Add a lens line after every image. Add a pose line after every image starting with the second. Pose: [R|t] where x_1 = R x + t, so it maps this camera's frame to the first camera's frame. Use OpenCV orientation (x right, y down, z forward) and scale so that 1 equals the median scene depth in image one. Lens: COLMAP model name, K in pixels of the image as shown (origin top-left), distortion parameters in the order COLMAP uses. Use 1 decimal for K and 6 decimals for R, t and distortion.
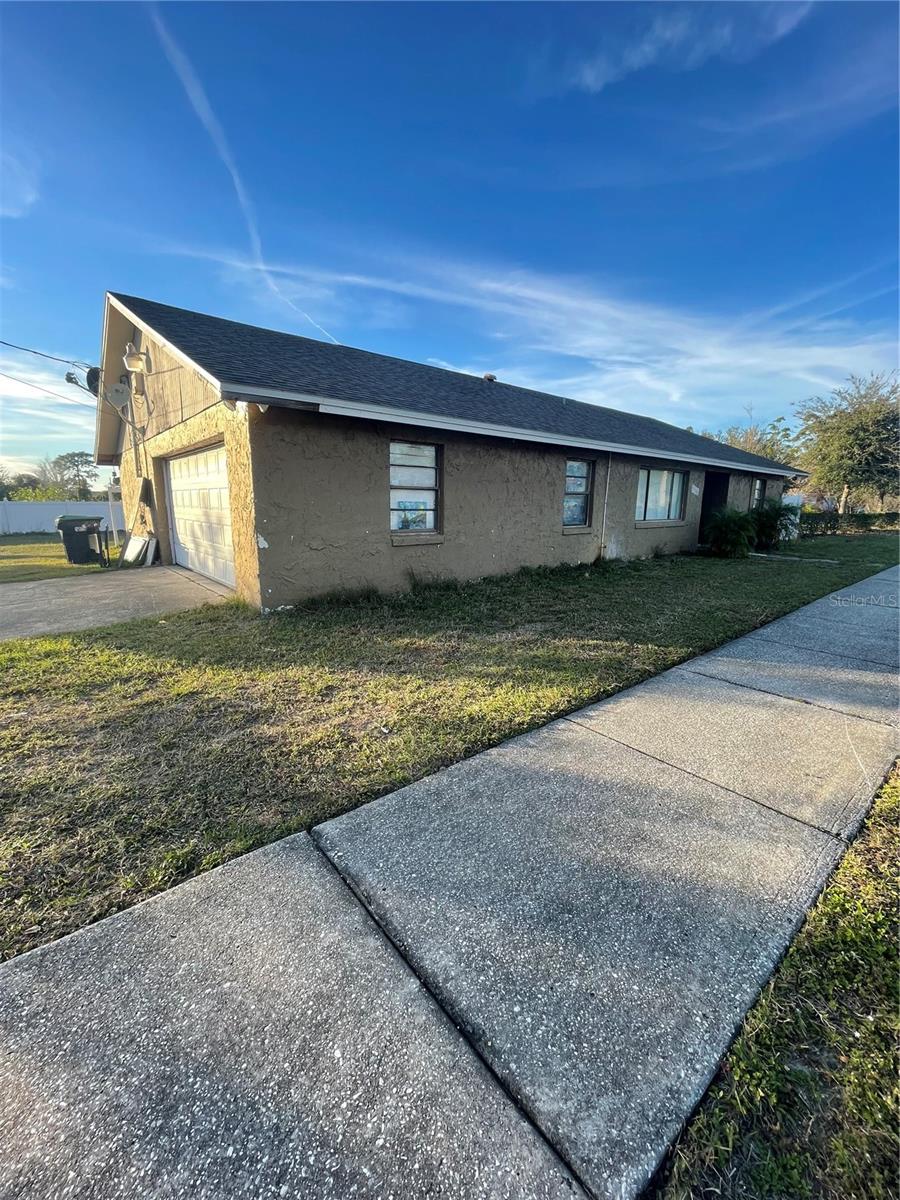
lens RADIAL K [[479.1, 0, 486.4], [0, 479.1, 600.0], [0, 0, 1]] dist [0.013098, 0.000161]
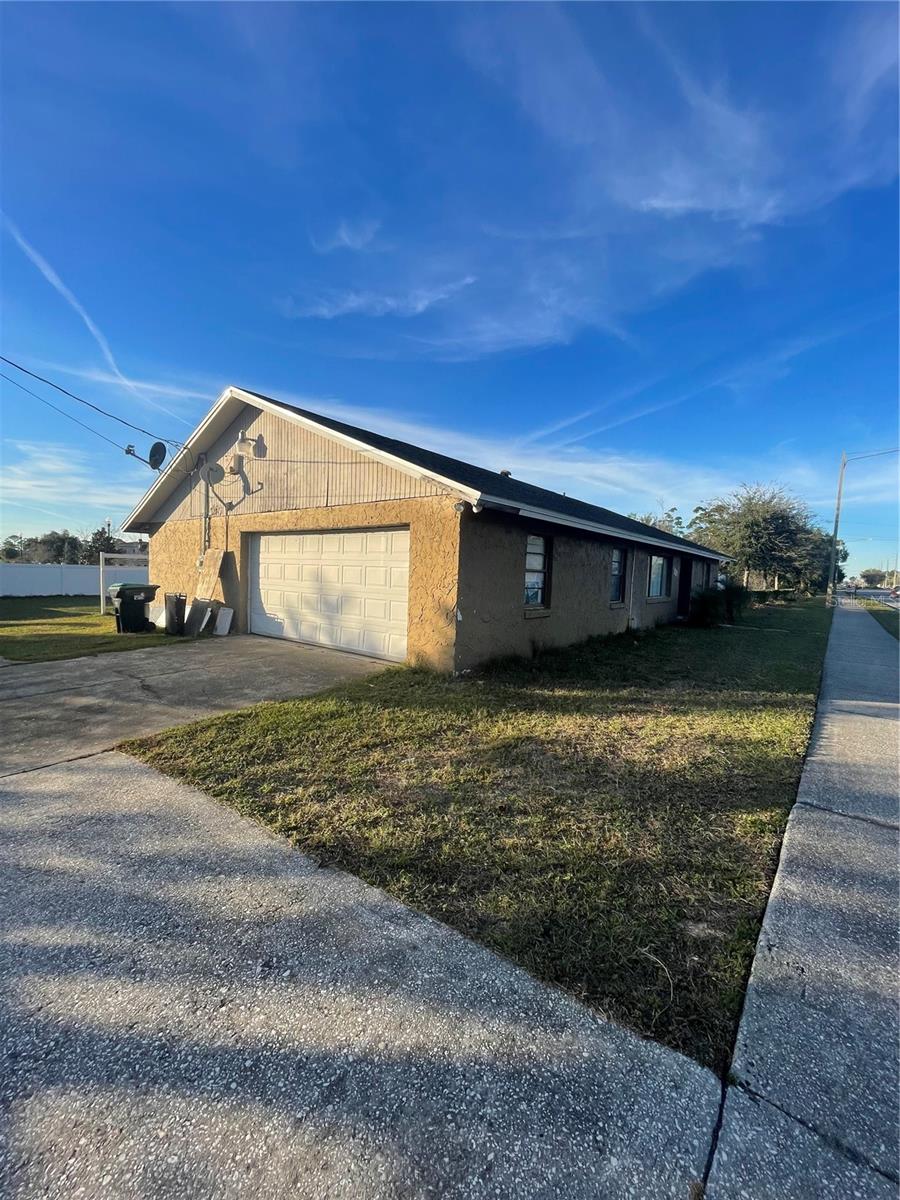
lens RADIAL K [[489.5, 0, 456.7], [0, 489.5, 600.9], [0, 0, 1]] dist [0.001077, 0.000281]
pose [[0.982259, 0.013921, 0.187014, -0.399750], [0.011514, 0.990883, -0.134234, 0.003608], [-0.187178, 0.134005, 0.973143, -0.106208]]
